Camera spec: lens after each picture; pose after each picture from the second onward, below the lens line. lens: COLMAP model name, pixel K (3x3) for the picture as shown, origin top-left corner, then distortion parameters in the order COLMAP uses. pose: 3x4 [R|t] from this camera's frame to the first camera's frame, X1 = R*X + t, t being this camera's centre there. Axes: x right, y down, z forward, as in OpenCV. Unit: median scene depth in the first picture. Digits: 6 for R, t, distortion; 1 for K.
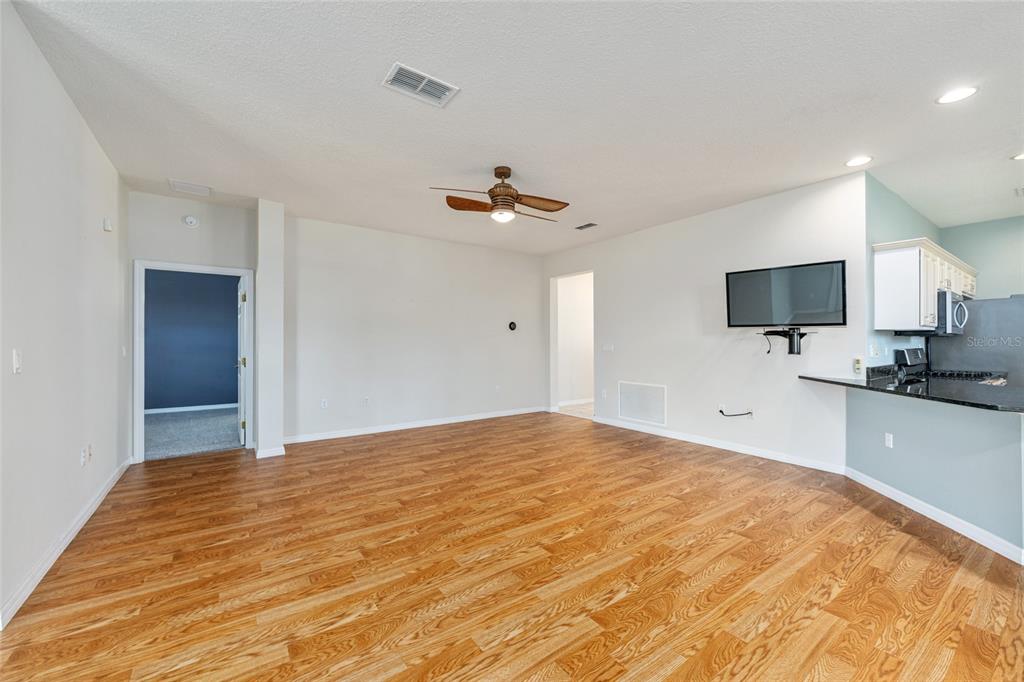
lens RADIAL K [[408.8, 0, 520.4], [0, 408.8, 337.6], [0, 0, 1]] dist [-0.003026, -0.000421]
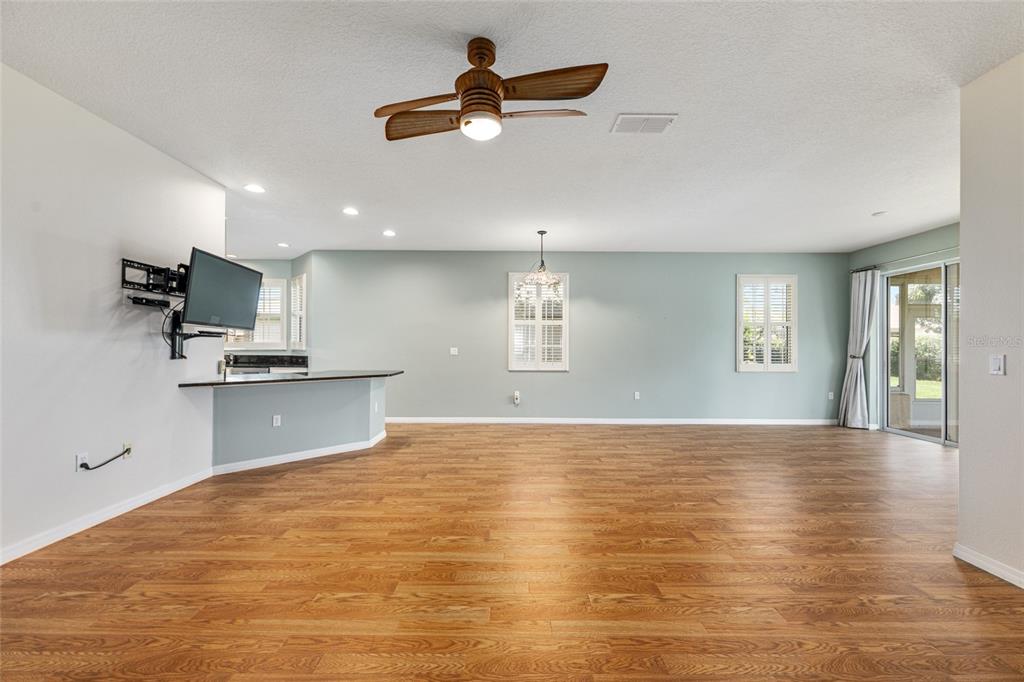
lens RADIAL K [[408.8, 0, 517.7], [0, 408.8, 348.1], [0, 0, 1]] dist [-0.003026, -0.000421]
pose [[-0.808413, -0.005353, 0.588591, -0.431320], [-0.007613, 0.999970, -0.001361, 0.016389], [-0.588566, -0.005581, -0.808430, 1.449888]]
